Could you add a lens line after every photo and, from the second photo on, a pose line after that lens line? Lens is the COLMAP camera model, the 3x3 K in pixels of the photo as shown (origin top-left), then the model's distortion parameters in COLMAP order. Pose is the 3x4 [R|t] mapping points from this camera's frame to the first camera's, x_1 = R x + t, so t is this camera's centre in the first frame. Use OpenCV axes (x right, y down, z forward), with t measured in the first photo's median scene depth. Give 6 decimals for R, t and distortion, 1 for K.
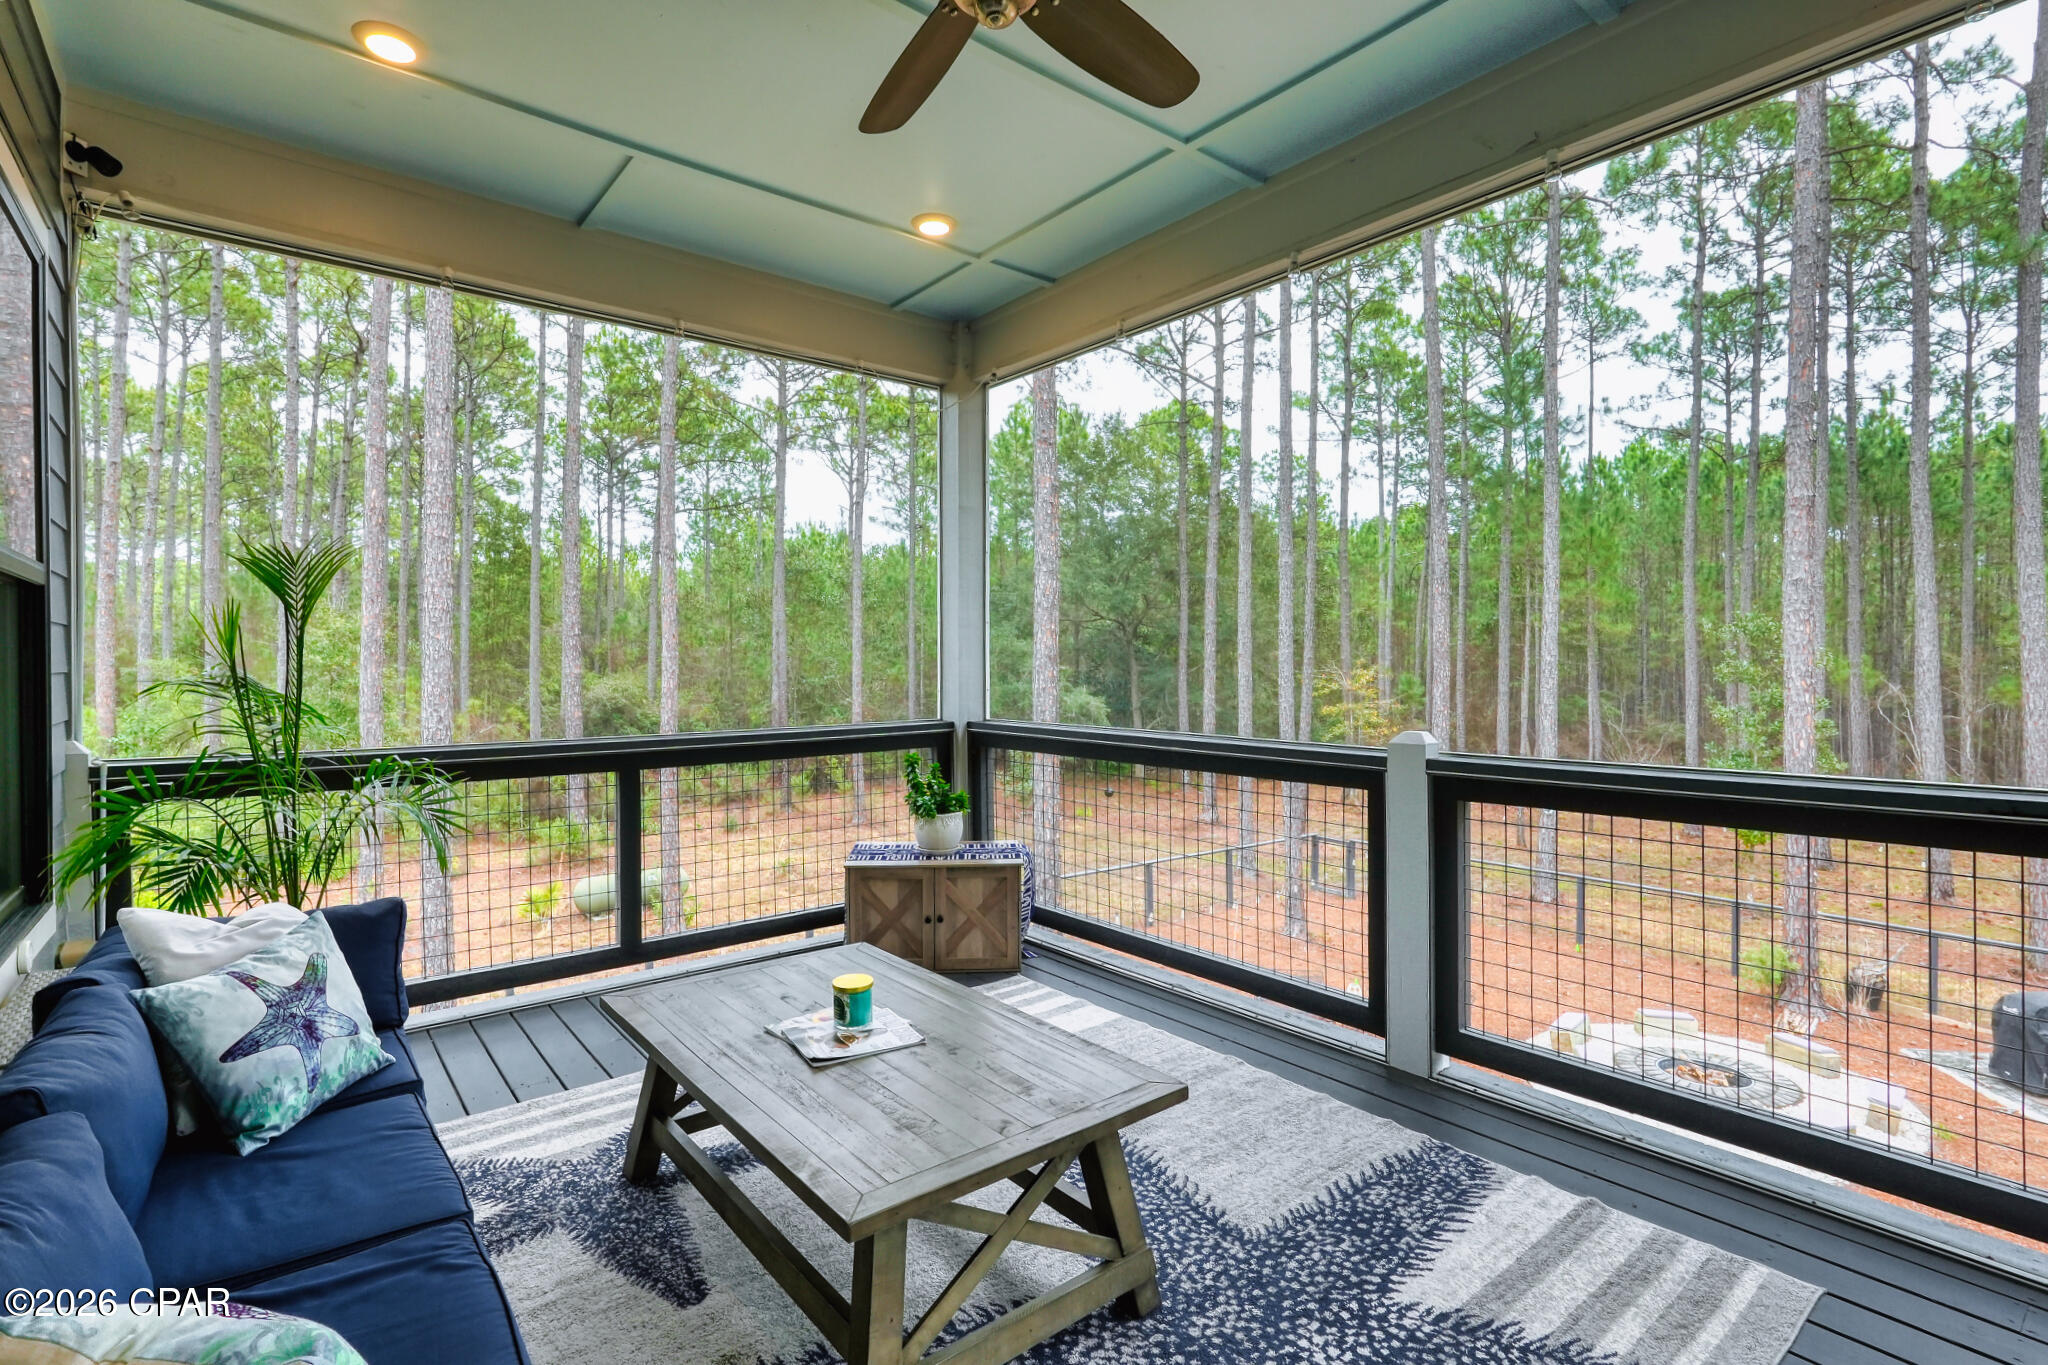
lens RADIAL K [[946.7, 0, 995.5], [0, 946.7, 680.0], [0, 0, 1]] dist [-0.001572, 0.000436]
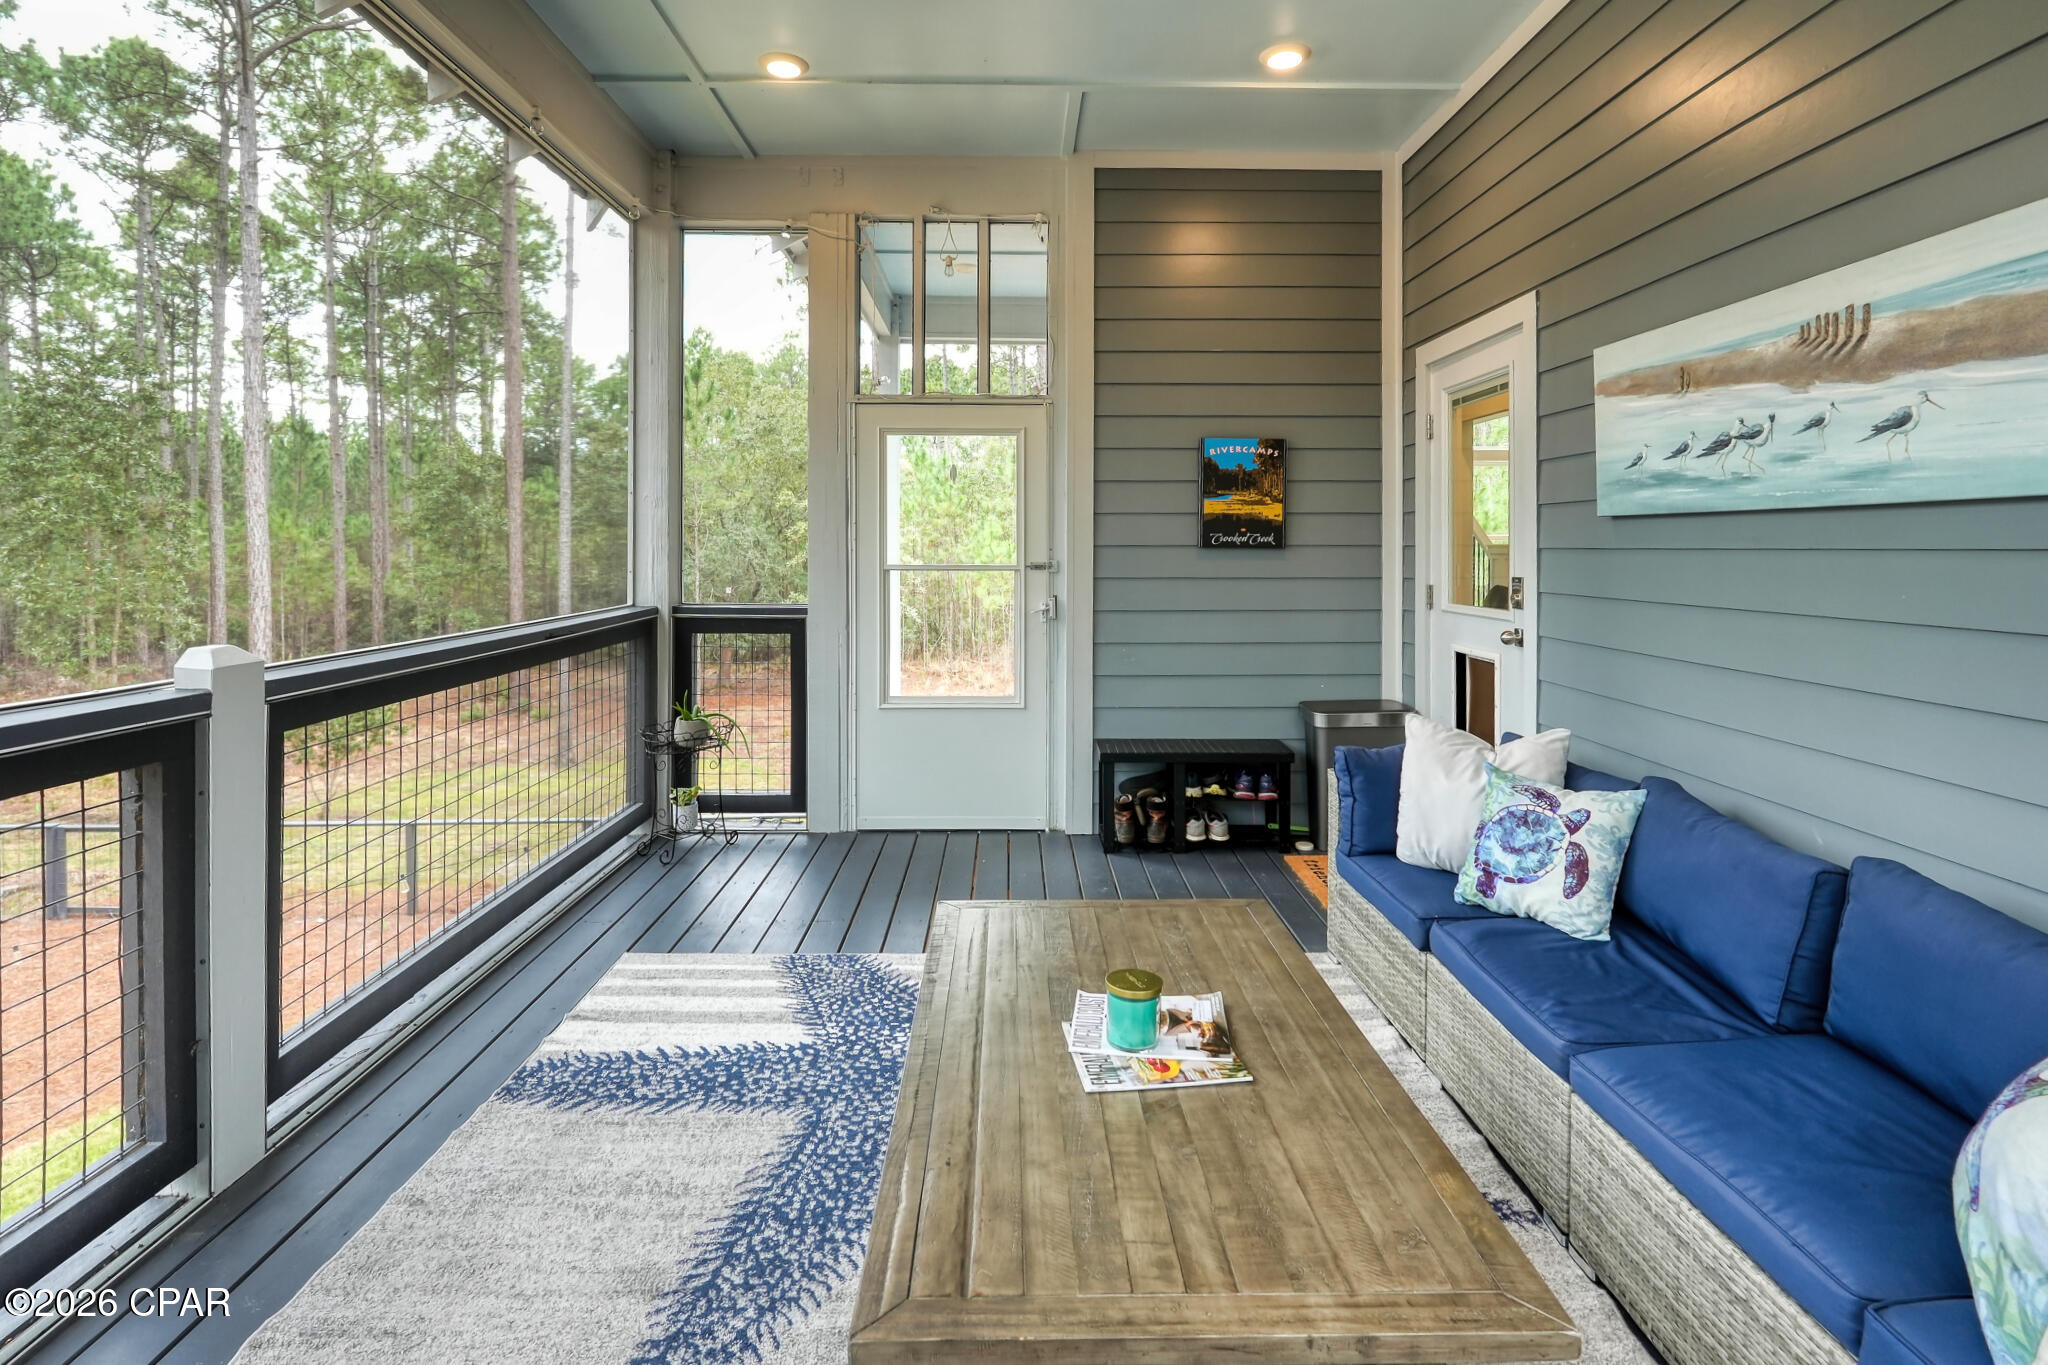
lens RADIAL K [[993.3, 0, 1022.0], [0, 993.3, 552.5], [0, 0, 1]] dist [0.002307, 0.000413]
pose [[-0.796746, 0.000752, 0.604314, -0.565578], [0.009152, 0.999900, 0.010822, -0.017249], [-0.604245, 0.014153, -0.796673, 1.731884]]
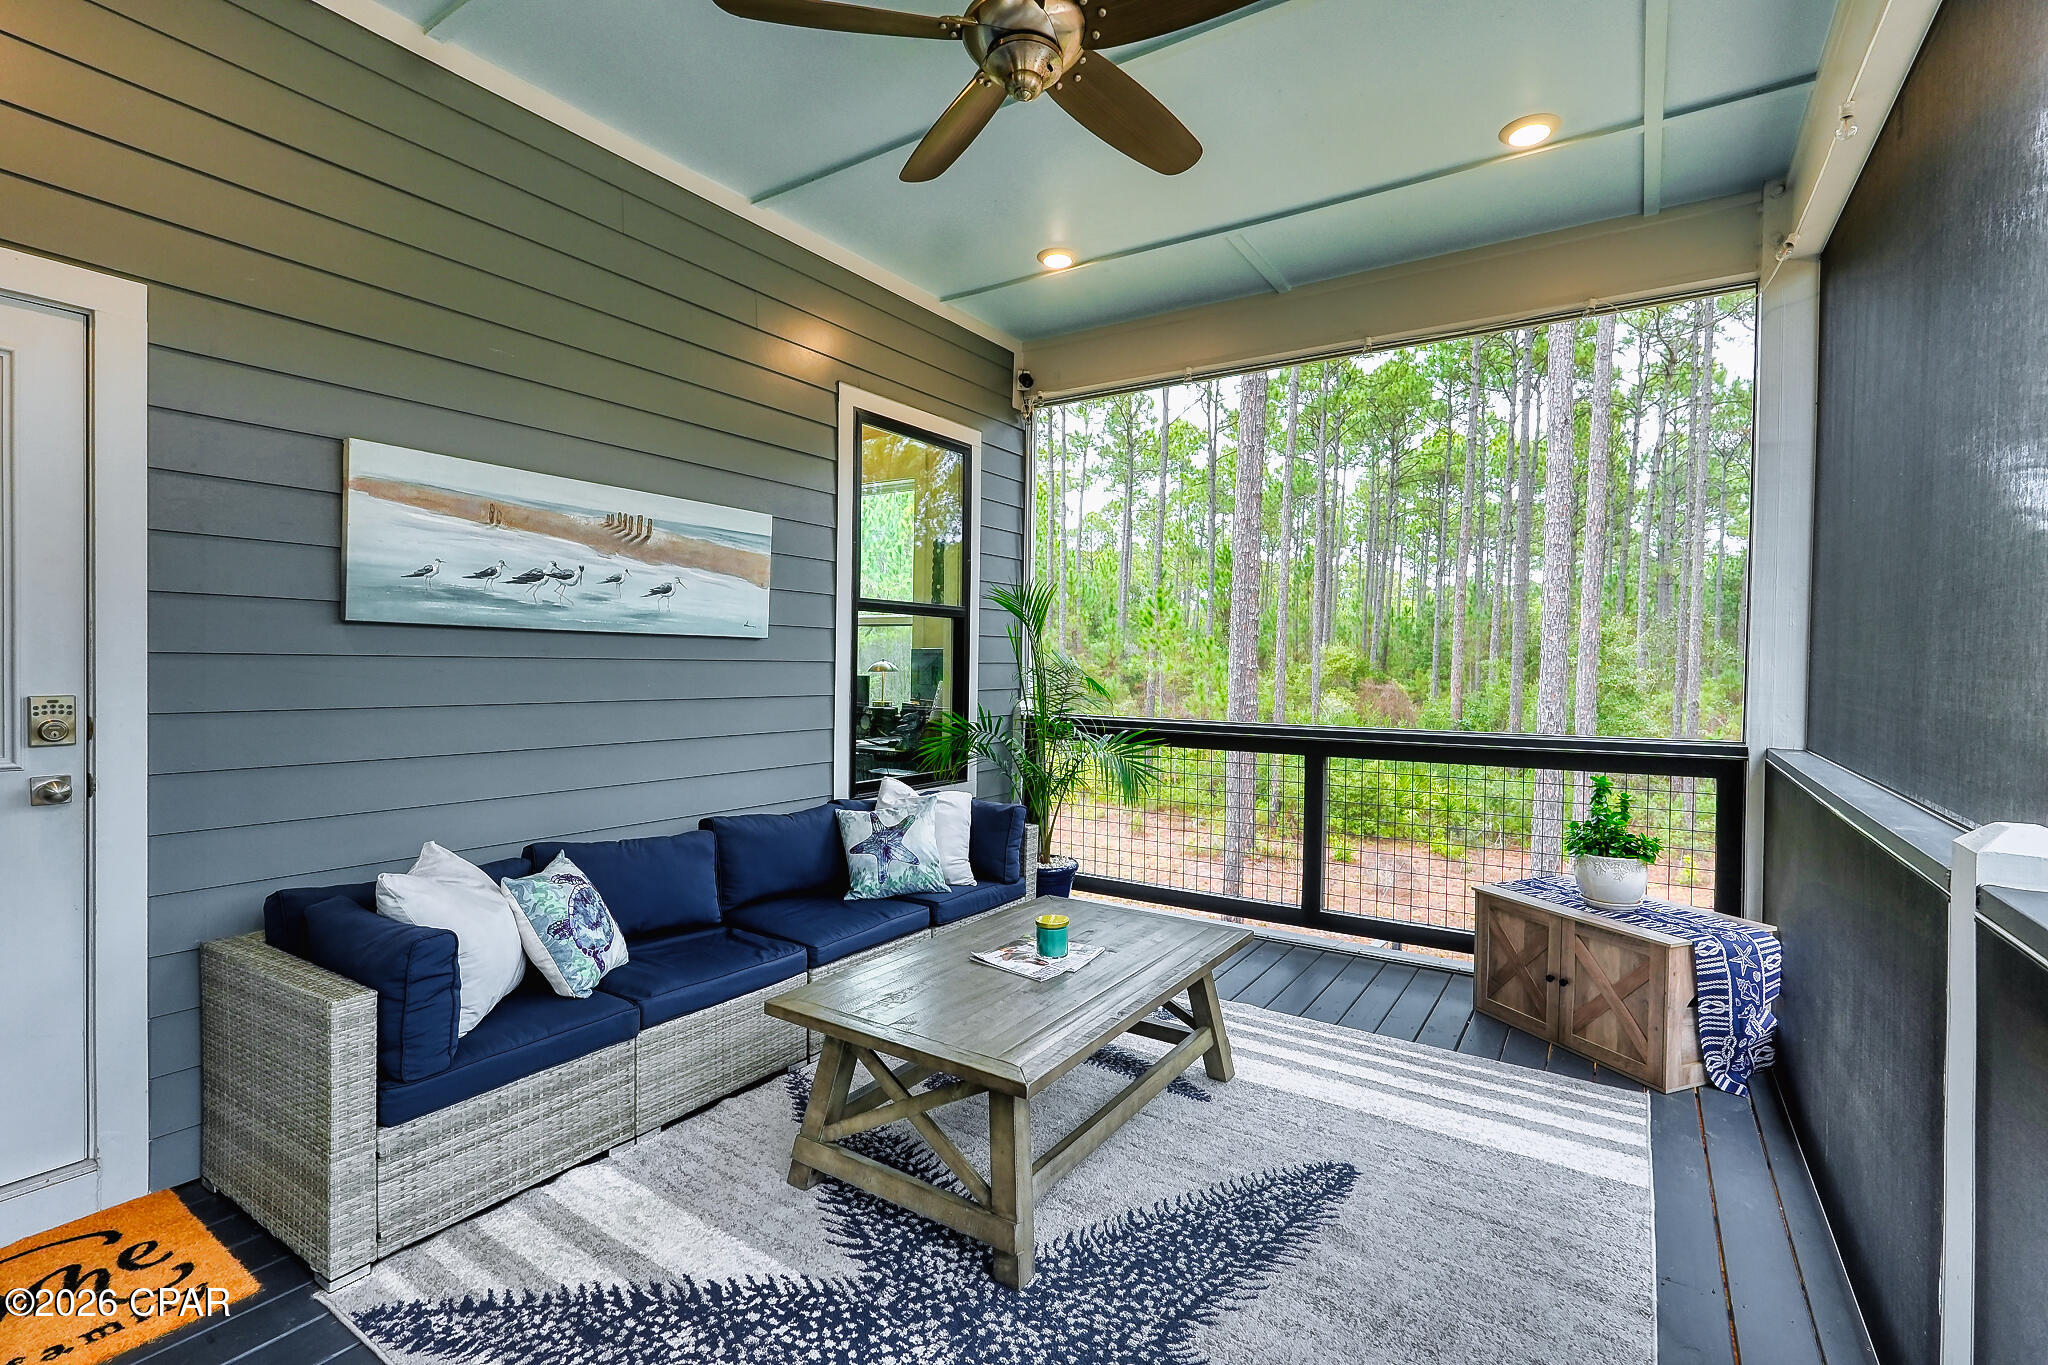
lens RADIAL K [[907.6, 0, 1048.5], [0, 907.6, 680.1], [0, 0, 1]] dist [-0.002659, -0.000150]
pose [[0.333816, 0.023796, -0.942338, 0.989248], [-0.024515, 0.999562, 0.016557, -0.009967], [0.942319, 0.017574, 0.334254, 0.631144]]
